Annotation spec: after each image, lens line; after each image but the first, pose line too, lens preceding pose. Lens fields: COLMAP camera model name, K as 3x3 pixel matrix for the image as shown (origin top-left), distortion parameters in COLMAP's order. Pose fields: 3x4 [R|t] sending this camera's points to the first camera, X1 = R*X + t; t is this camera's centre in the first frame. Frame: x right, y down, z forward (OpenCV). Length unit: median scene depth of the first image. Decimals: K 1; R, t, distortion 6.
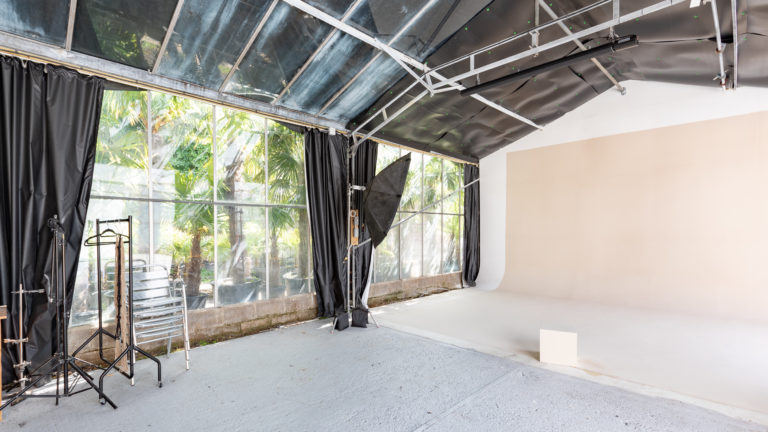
lens RADIAL K [[355.5, 0, 391.4], [0, 355.5, 233.8], [0, 0, 1]] dist [0.014674, 0.000035]
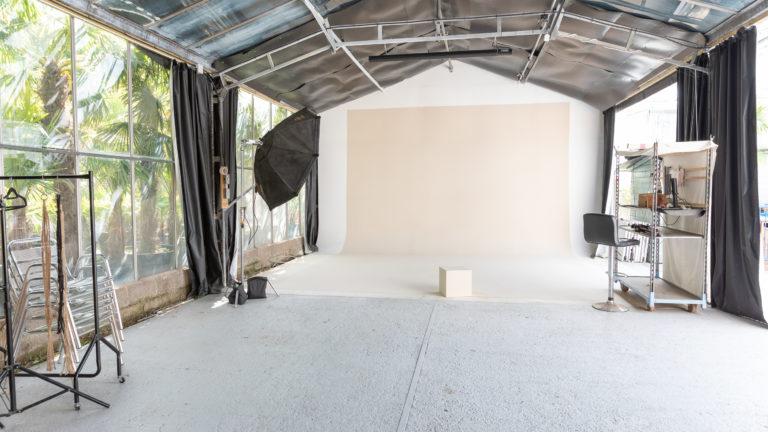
lens RADIAL K [[450.9, 0, 384.0], [0, 450.9, 216.0], [0, 0, 1]] dist [0.017505, -0.000369]
pose [[0.827847, -0.032841, 0.559992, -0.428095], [0.007607, 0.998850, 0.047333, 0.002191], [-0.560902, -0.034925, 0.827145, -0.107240]]
